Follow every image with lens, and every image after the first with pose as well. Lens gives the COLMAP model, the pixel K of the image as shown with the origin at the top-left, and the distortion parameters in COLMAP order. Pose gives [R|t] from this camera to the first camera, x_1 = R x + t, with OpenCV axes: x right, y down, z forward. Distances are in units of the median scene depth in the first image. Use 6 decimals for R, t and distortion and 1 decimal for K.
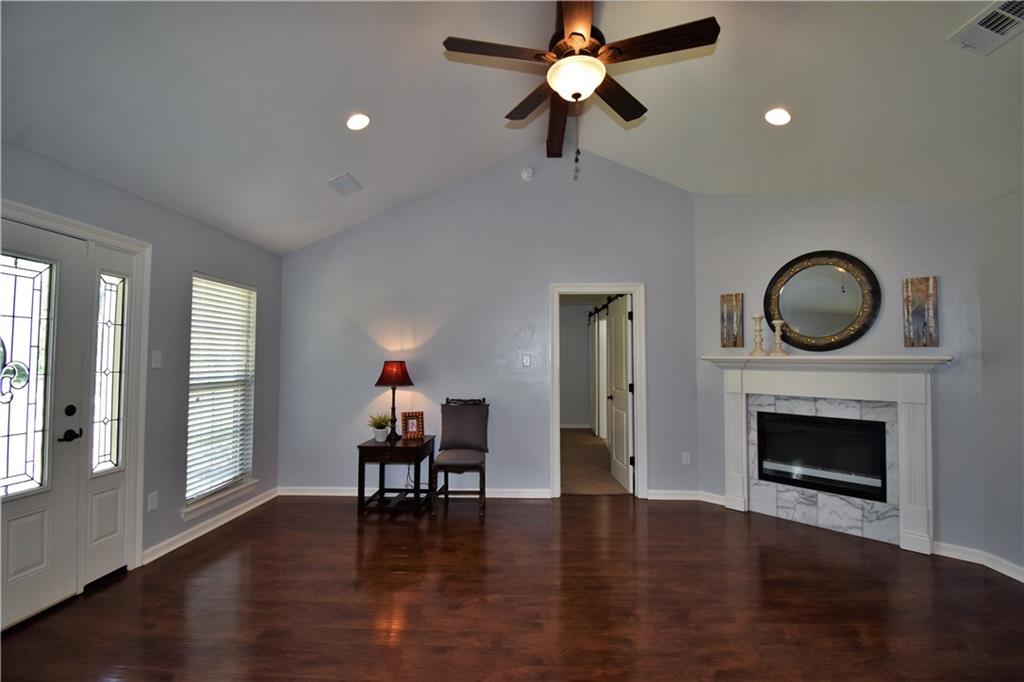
lens RADIAL K [[453.4, 0, 518.0], [0, 453.4, 342.0], [0, 0, 1]] dist [0.013408, -0.021049]
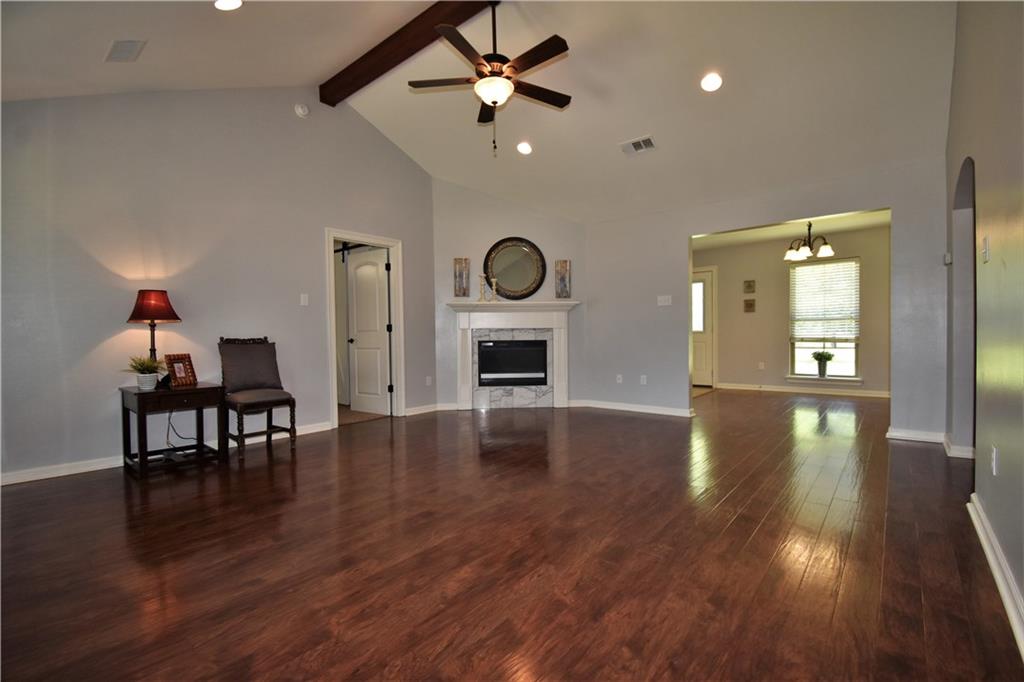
lens RADIAL K [[453.4, 0, 518.0], [0, 453.4, 342.0], [0, 0, 1]] dist [0.013408, -0.021049]
pose [[0.607742, -0.020731, 0.793864, -0.588979], [-0.018223, 0.999032, 0.040039, 0.101299], [-0.793926, -0.038800, 0.606776, 0.009641]]
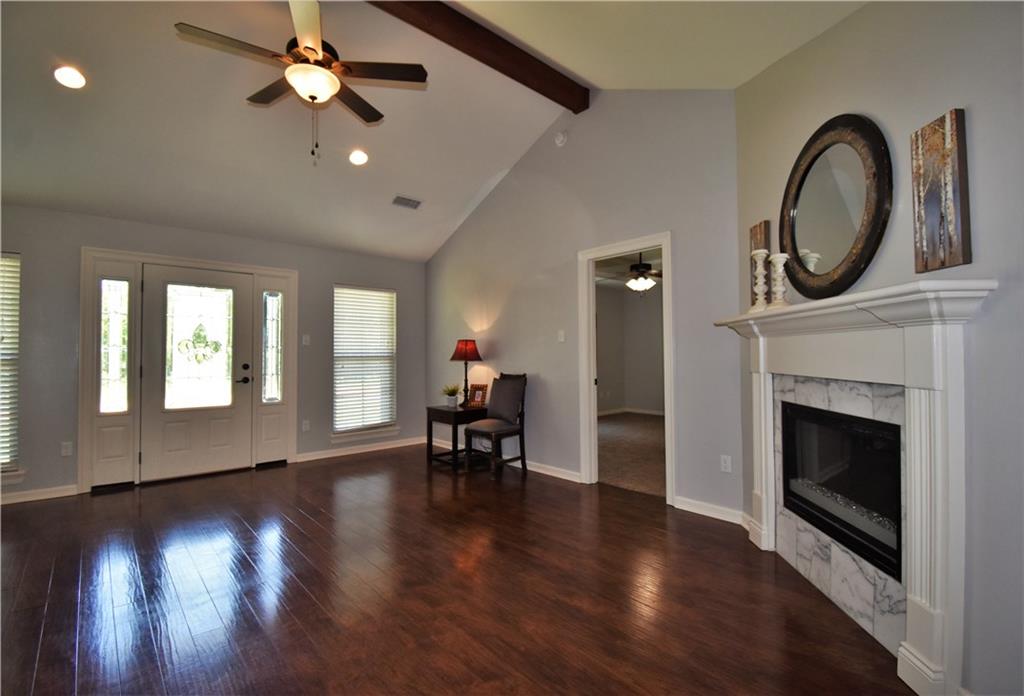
lens RADIAL K [[465.3, 0, 525.3], [0, 465.3, 346.0], [0, 0, 1]] dist [-0.002078, -0.000620]
pose [[0.707789, -0.019329, -0.706159, 0.777823], [0.035987, 0.999314, 0.008717, 0.059929], [0.705506, -0.031583, 0.707999, 0.298135]]
